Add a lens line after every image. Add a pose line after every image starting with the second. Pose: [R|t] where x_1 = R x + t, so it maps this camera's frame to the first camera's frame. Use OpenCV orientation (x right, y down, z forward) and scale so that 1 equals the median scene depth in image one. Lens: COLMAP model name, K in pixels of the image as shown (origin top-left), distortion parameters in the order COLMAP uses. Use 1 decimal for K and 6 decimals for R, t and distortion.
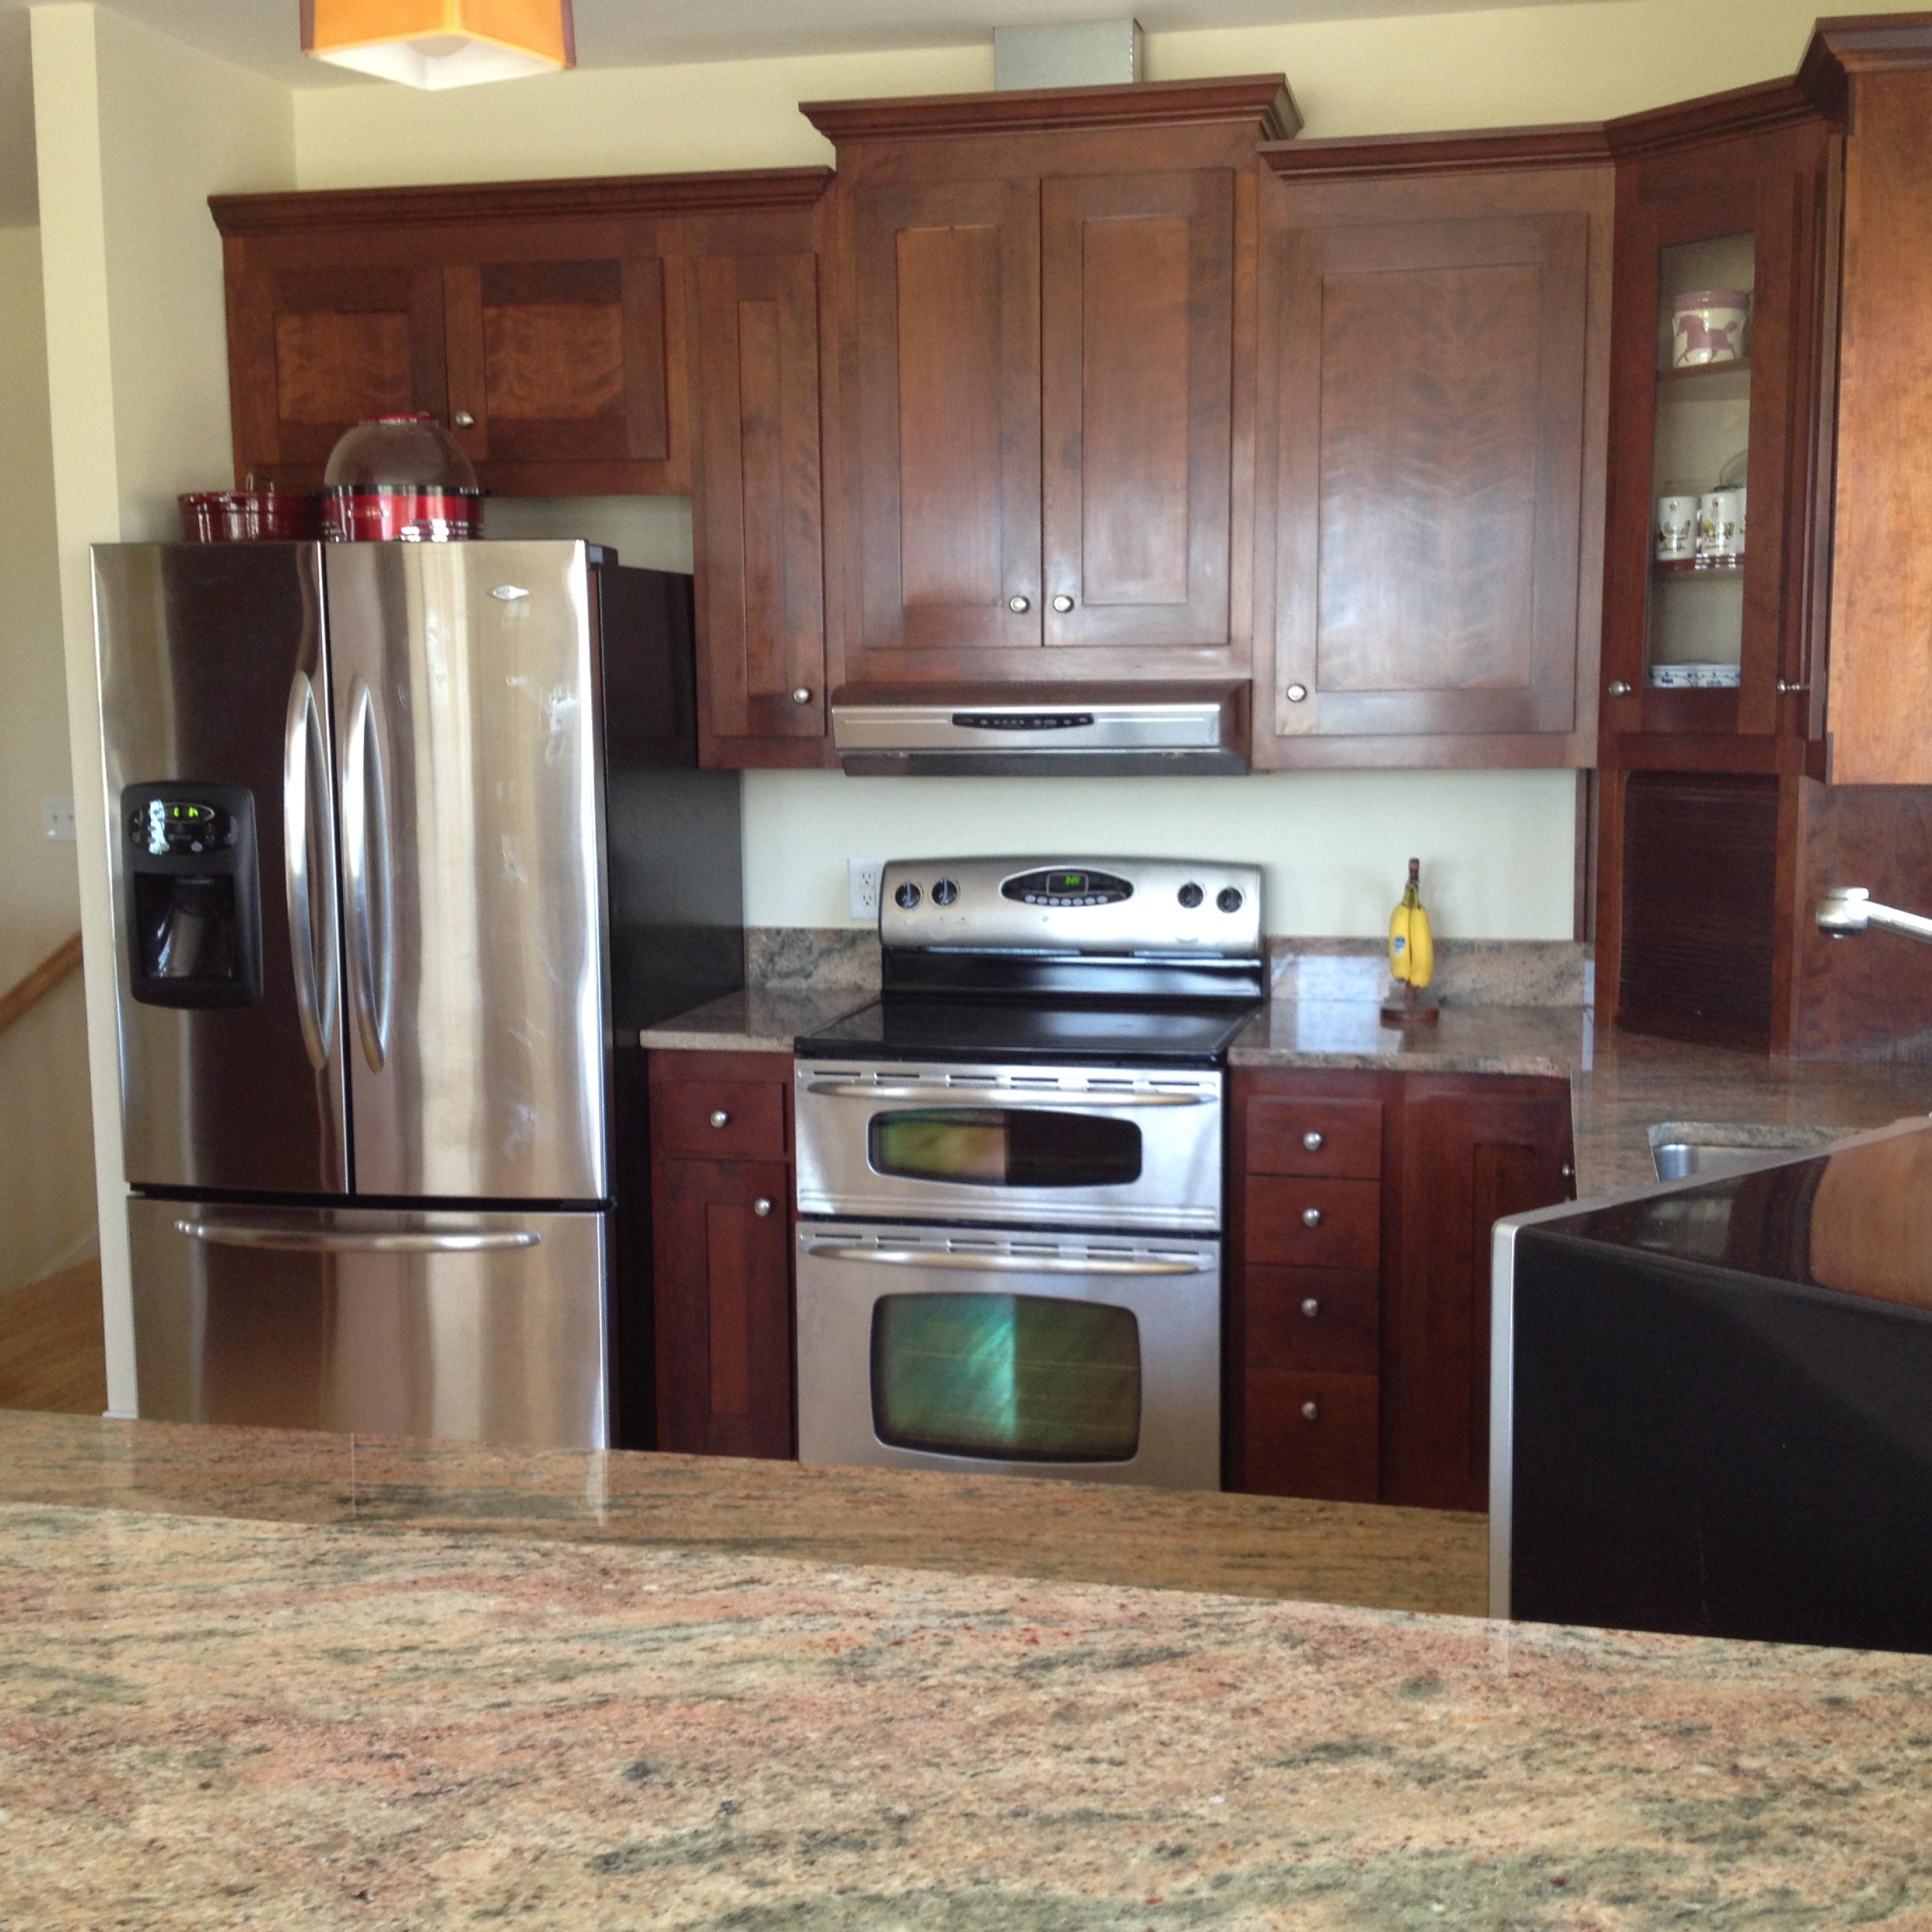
lens RADIAL K [[2516.9, 0, 976.6], [0, 2516.9, 962.2], [0, 0, 1]] dist [0.032859, 0.000000]
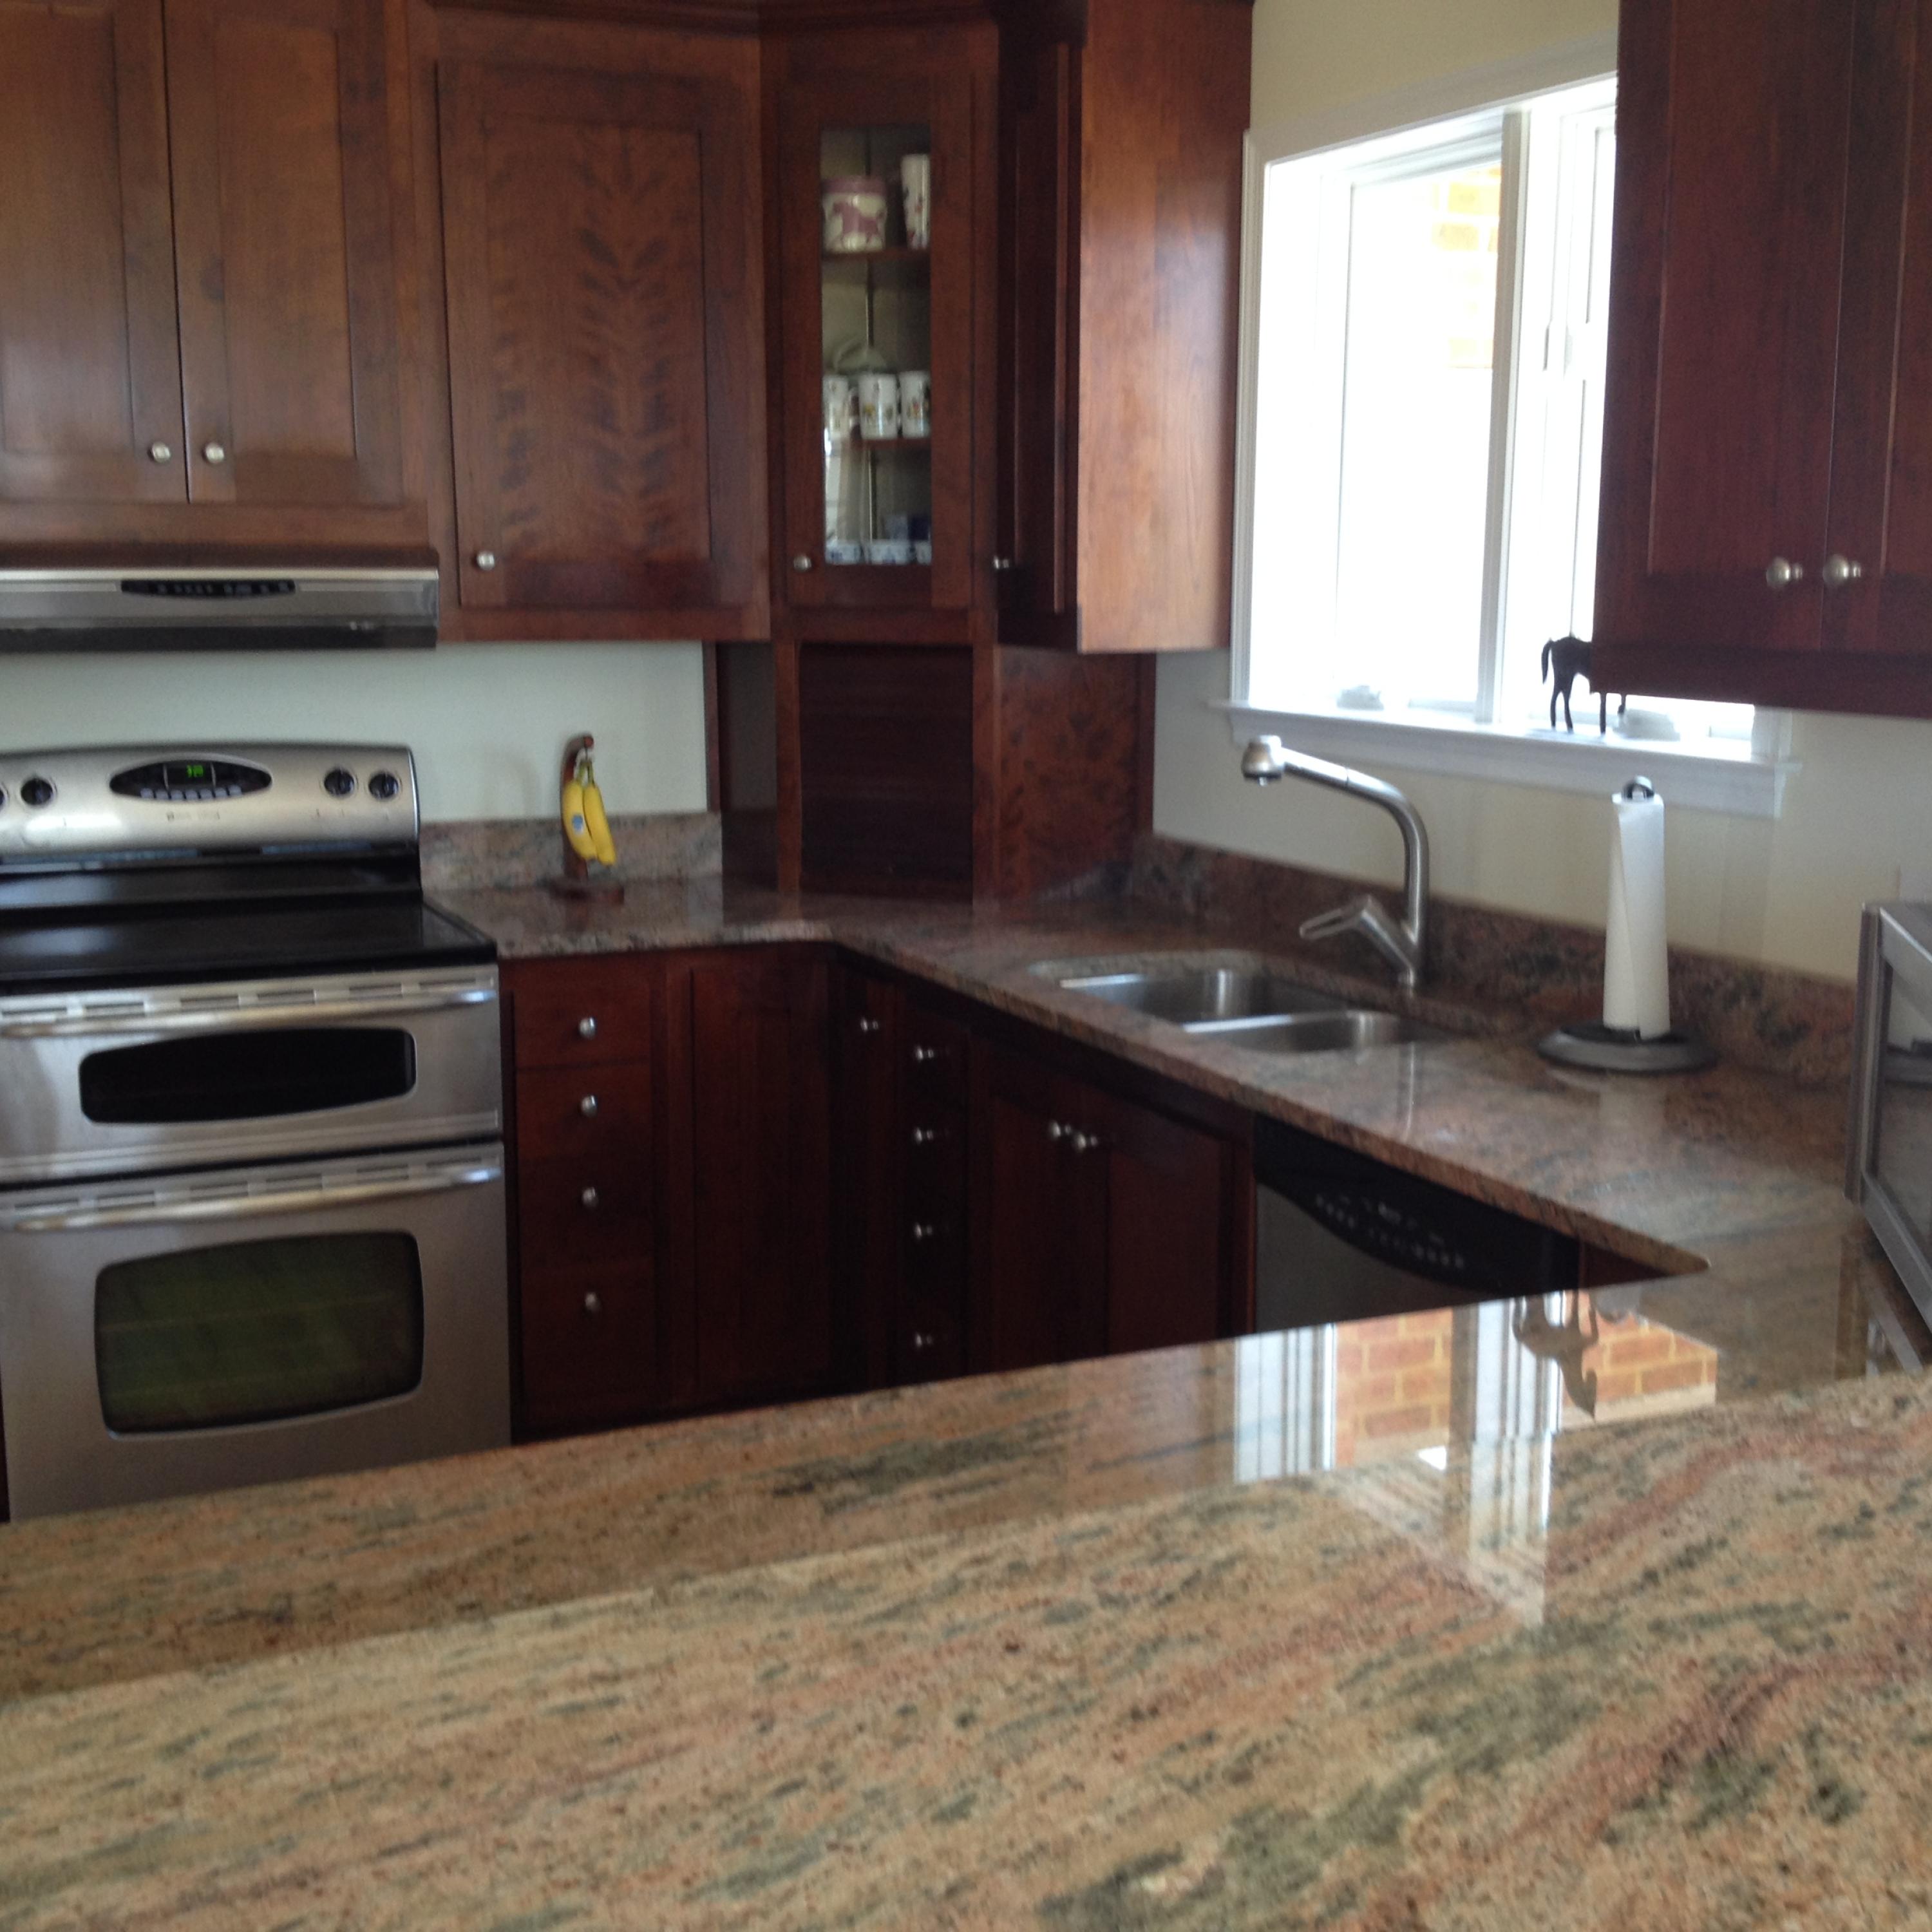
lens RADIAL K [[2516.9, 0, 975.4], [0, 2516.9, 976.6], [0, 0, 1]] dist [0.032859, 0.000000]
pose [[0.776554, -0.089676, 0.623637, -0.351155], [0.059219, 0.995826, 0.069456, -0.006722], [-0.627262, -0.017005, 0.778623, 0.151322]]
